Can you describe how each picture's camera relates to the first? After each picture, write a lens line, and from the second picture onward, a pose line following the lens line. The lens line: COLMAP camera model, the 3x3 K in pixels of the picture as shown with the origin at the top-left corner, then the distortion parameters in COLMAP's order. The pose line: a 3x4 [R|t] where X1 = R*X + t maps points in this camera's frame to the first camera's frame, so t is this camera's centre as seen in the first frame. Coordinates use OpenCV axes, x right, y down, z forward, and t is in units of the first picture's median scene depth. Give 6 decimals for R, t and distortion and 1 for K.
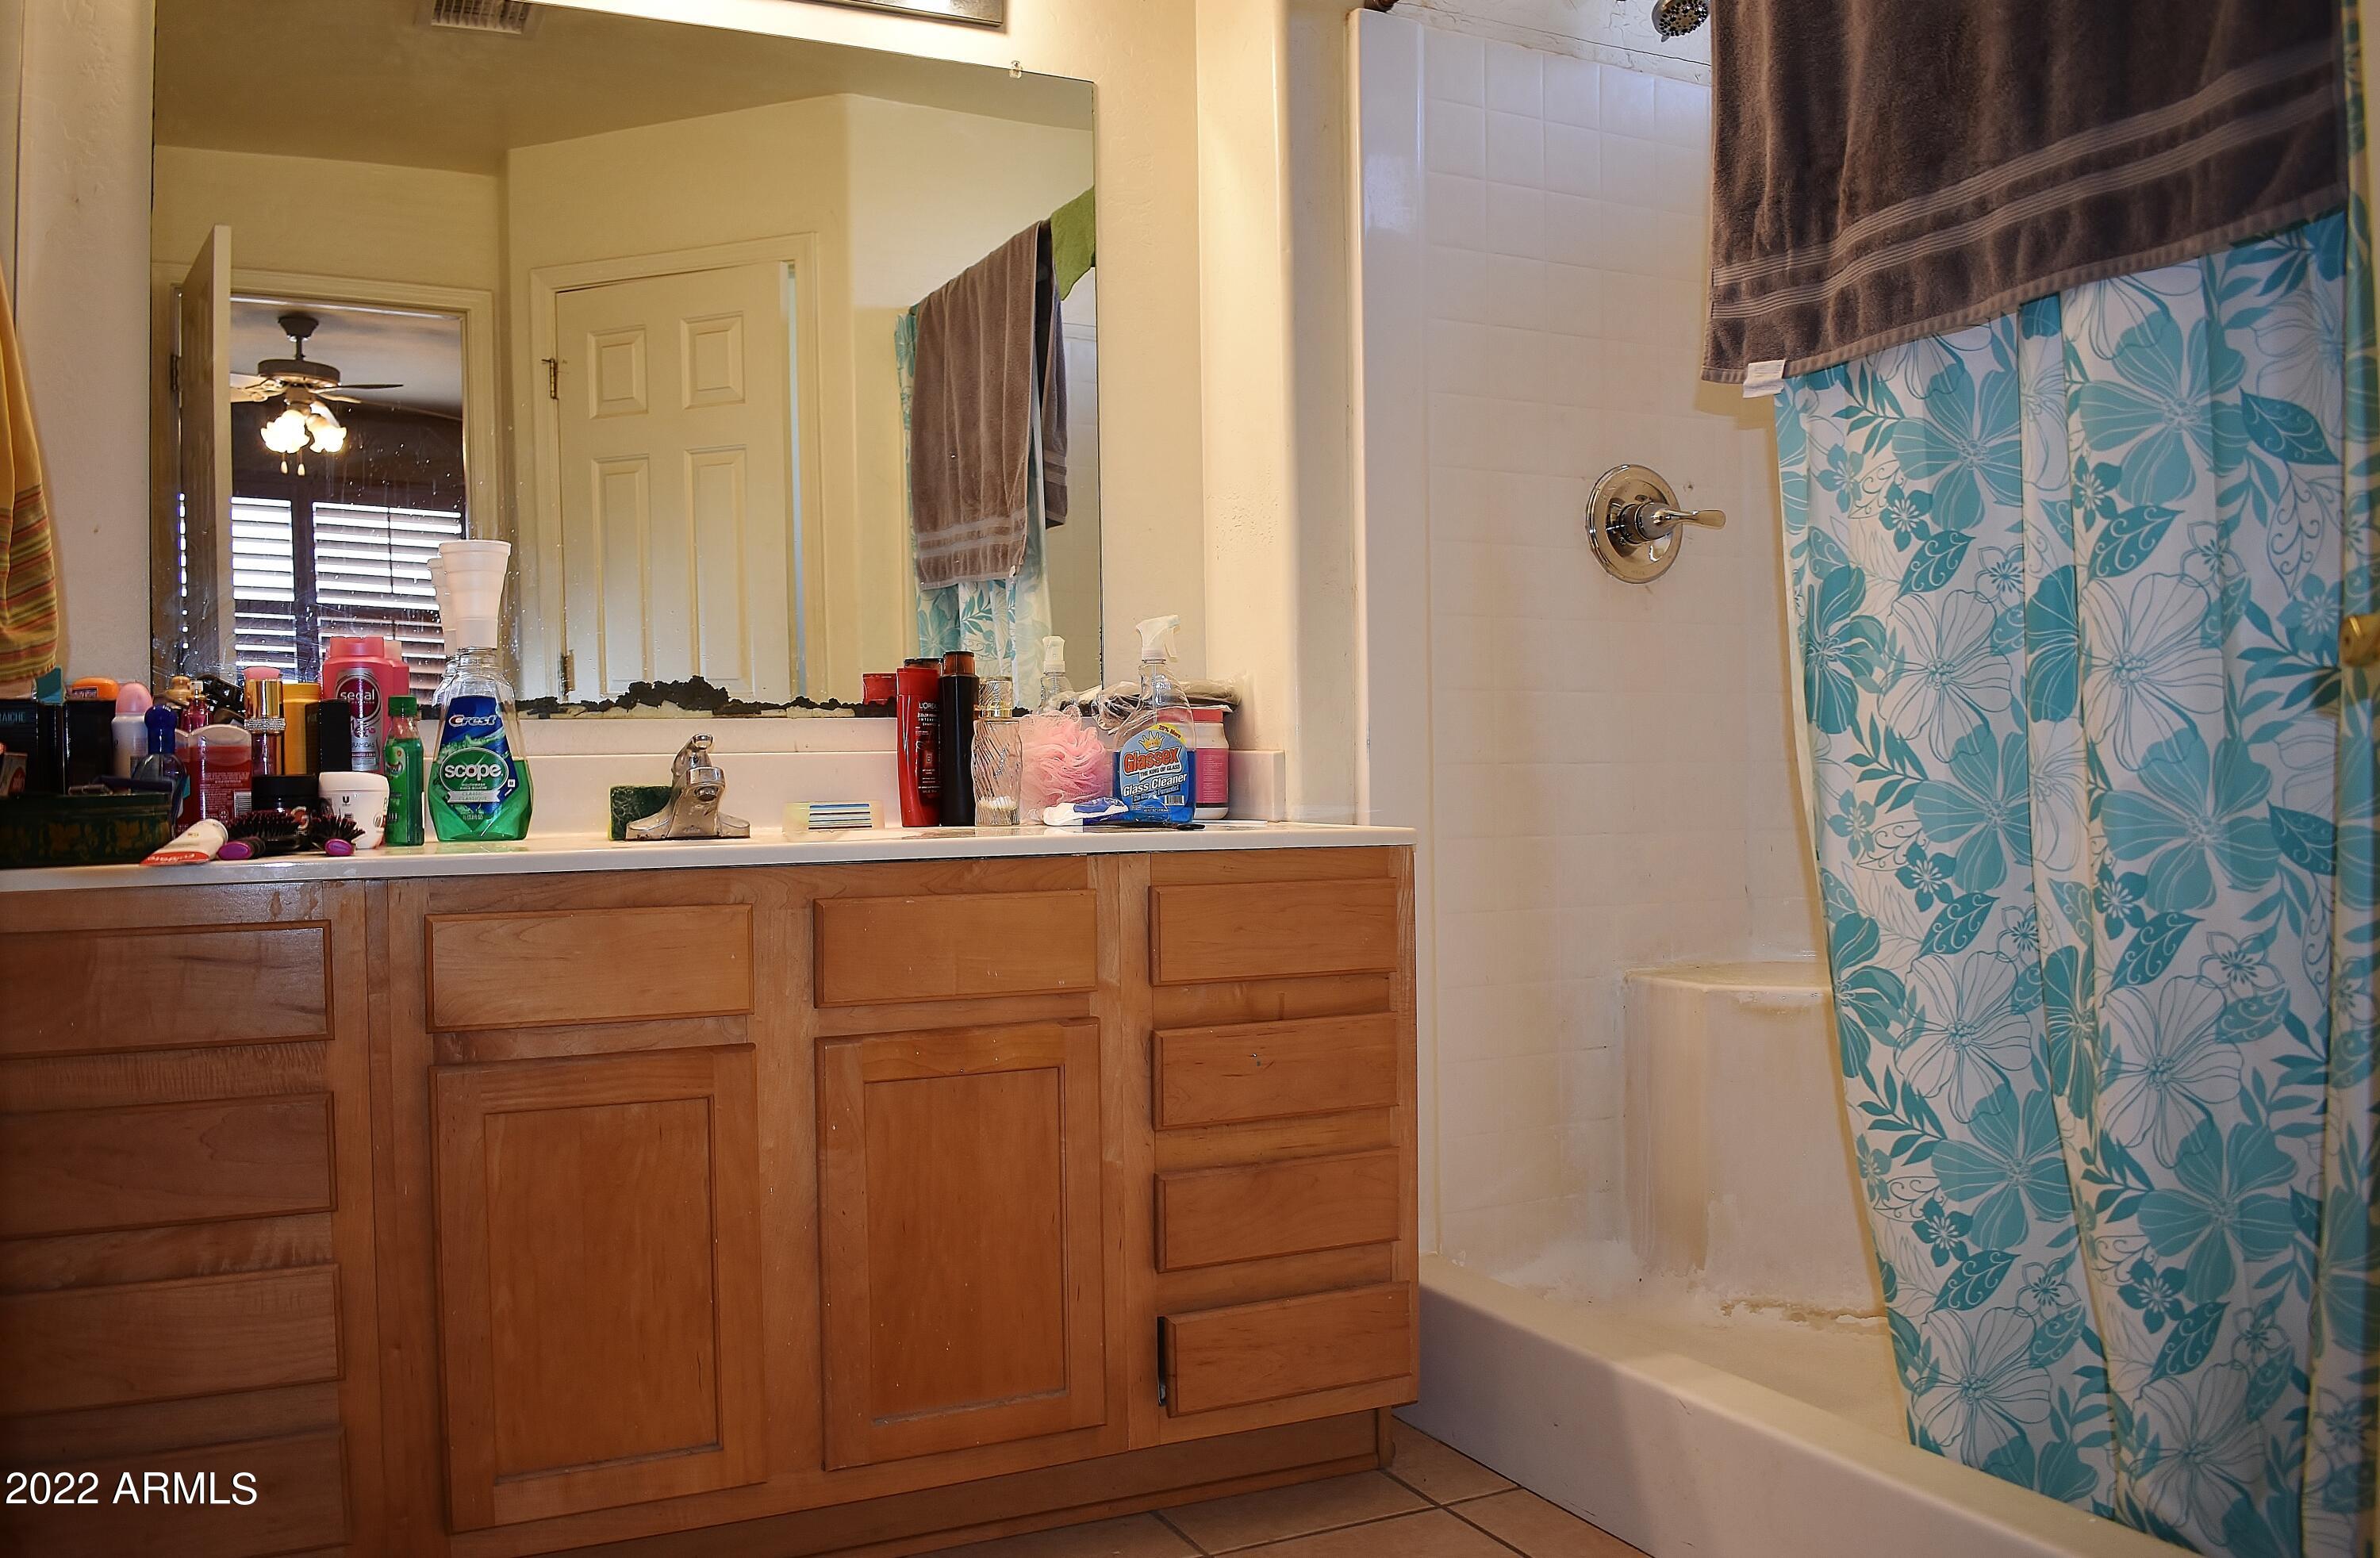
lens RADIAL K [[1875.0, 0, 1193.0], [0, 1875.0, 789.0], [0, 0, 1]] dist [-0.091907, 0.019601]
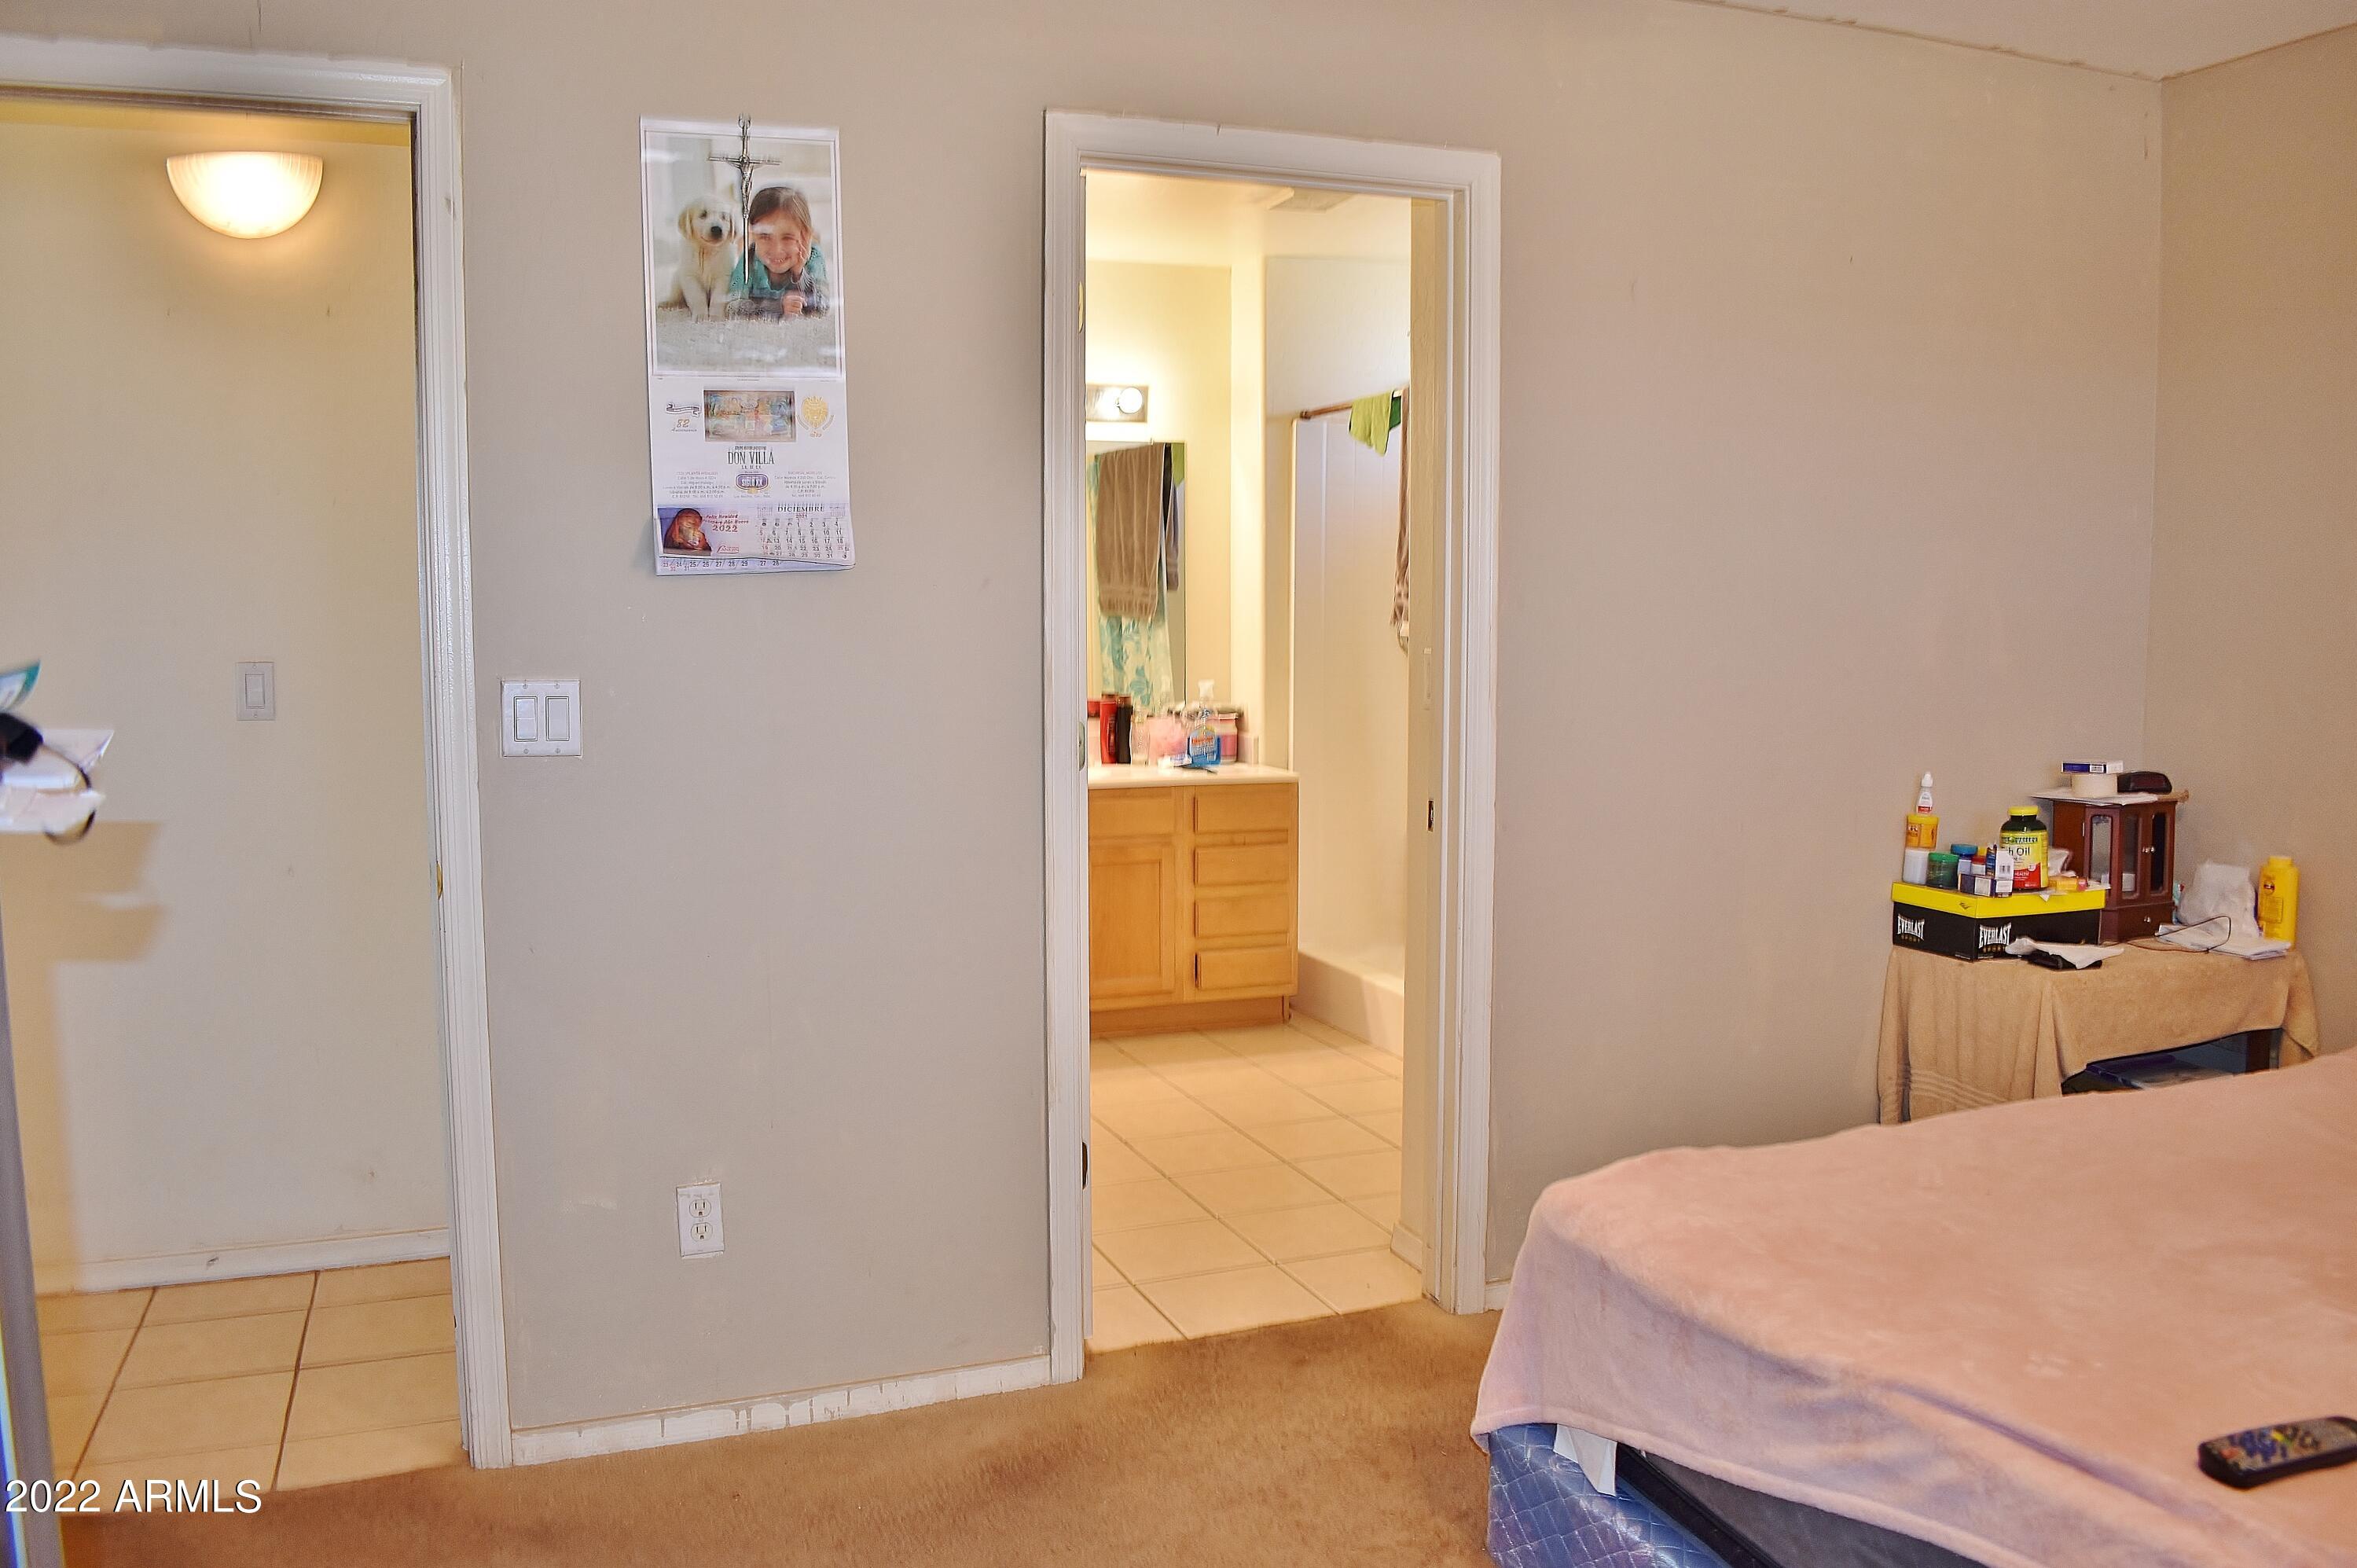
lens RADIAL K [[1832.3, 0, 1176.8], [0, 1832.3, 780.0], [0, 0, 1]] dist [-0.092653, 0.016808]
pose [[0.996106, 0.022608, -0.085220, 0.148248], [-0.015067, 0.995996, 0.088116, -0.172296], [0.086871, -0.086489, 0.992458, -1.372739]]
